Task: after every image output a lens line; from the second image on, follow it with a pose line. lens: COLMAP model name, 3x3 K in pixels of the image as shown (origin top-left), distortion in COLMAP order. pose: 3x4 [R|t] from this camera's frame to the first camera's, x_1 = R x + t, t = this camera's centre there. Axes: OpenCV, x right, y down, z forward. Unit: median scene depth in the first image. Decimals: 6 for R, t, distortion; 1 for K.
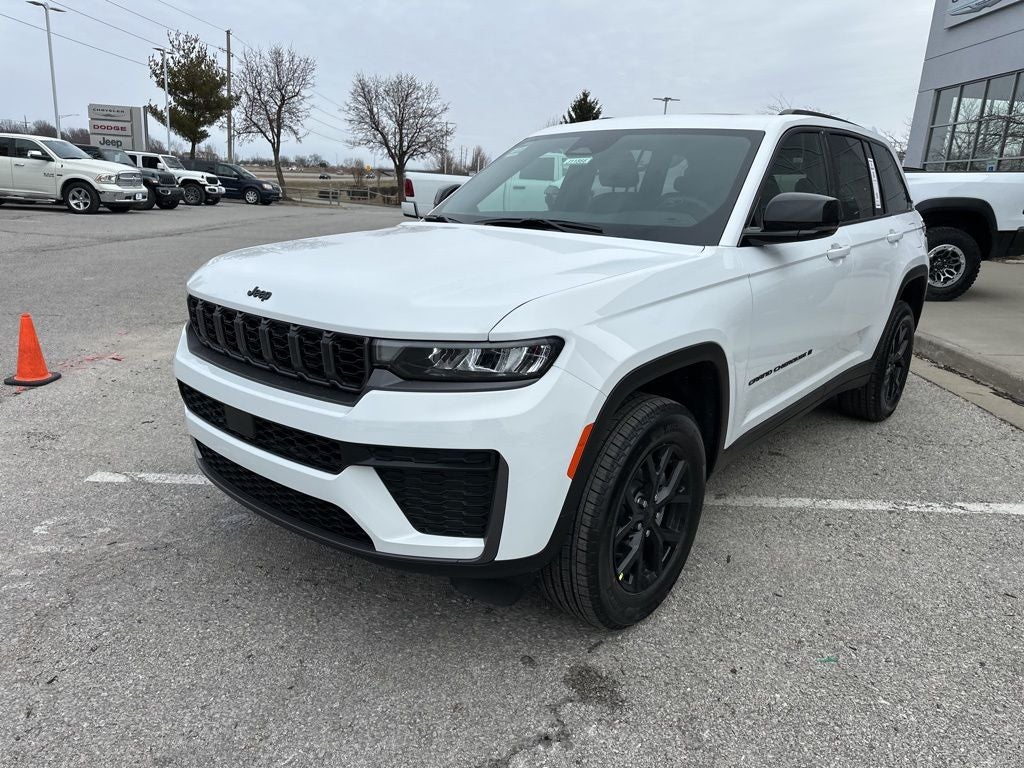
lens RADIAL K [[706.5, 0, 508.5], [0, 706.5, 388.0], [0, 0, 1]] dist [0.000982, -0.004463]
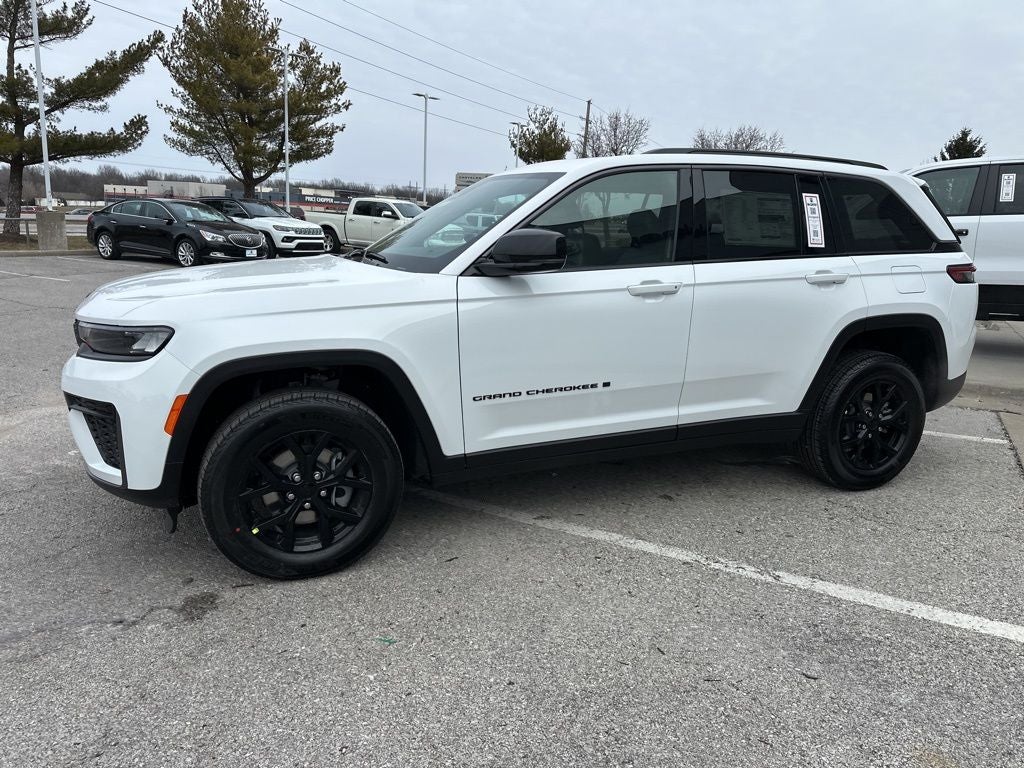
lens RADIAL K [[697.6, 0, 512.0], [0, 697.6, 384.0], [0, 0, 1]] dist [0.066704, -0.083845]
pose [[0.890643, 0.085614, -0.446570, 0.602472], [-0.118624, 0.991853, -0.046433, 0.008999], [0.438956, 0.094329, 0.893543, 0.036808]]
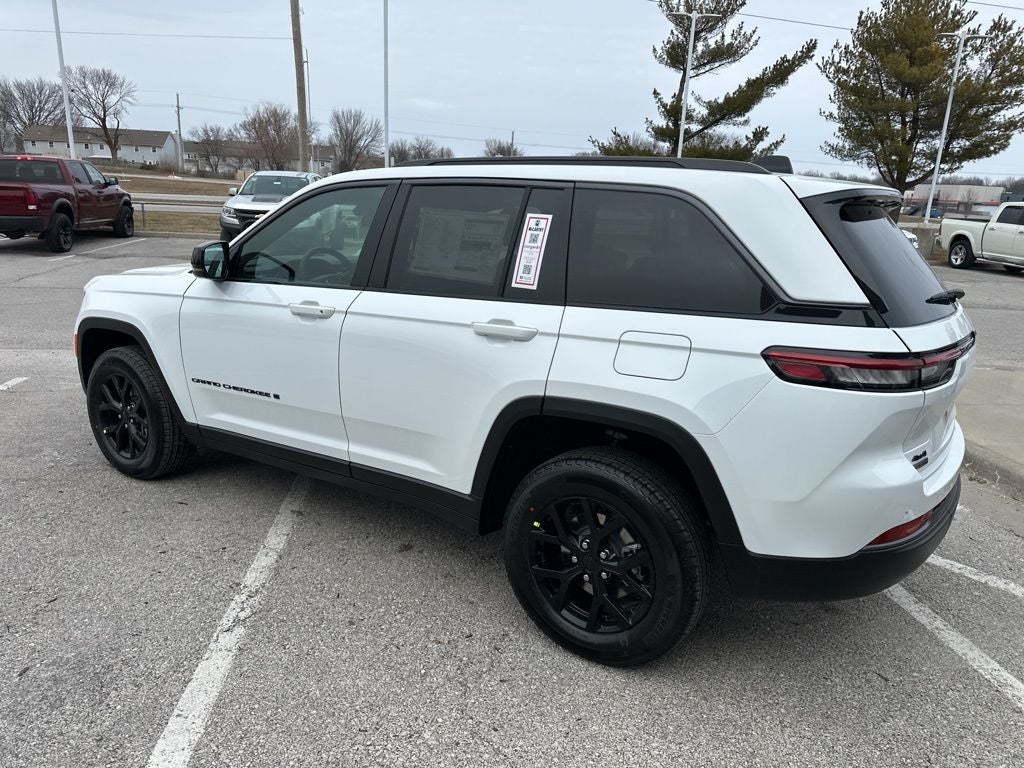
lens RADIAL K [[703.5, 0, 509.1], [0, 703.5, 385.4], [0, 0, 1]] dist [0.049992, -0.056476]
pose [[0.149514, 0.213194, -0.965502, 1.189246], [-0.305569, 0.938640, 0.159943, -0.271483], [0.940358, 0.271114, 0.205486, 0.884180]]
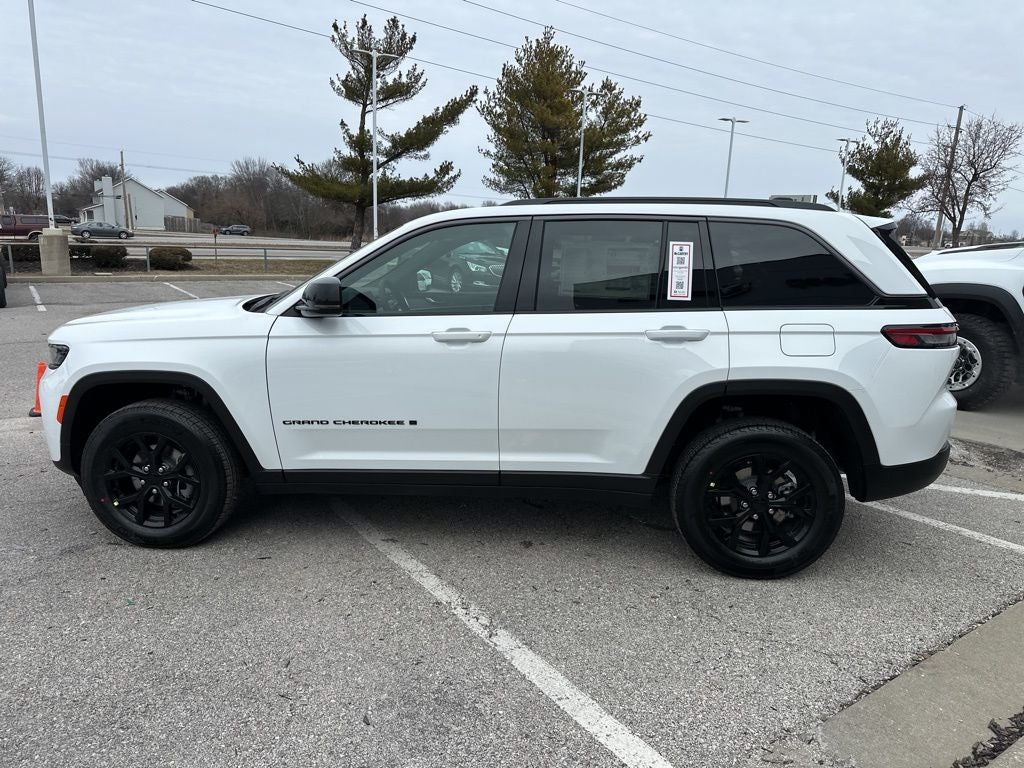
lens RADIAL K [[703.5, 0, 509.1], [0, 703.5, 385.4], [0, 0, 1]] dist [0.049992, -0.056476]
pose [[0.594298, 0.135003, -0.792833, 1.088984], [-0.222848, 0.974853, -0.001047, -0.110802], [0.772754, 0.177304, 0.609439, 0.359477]]
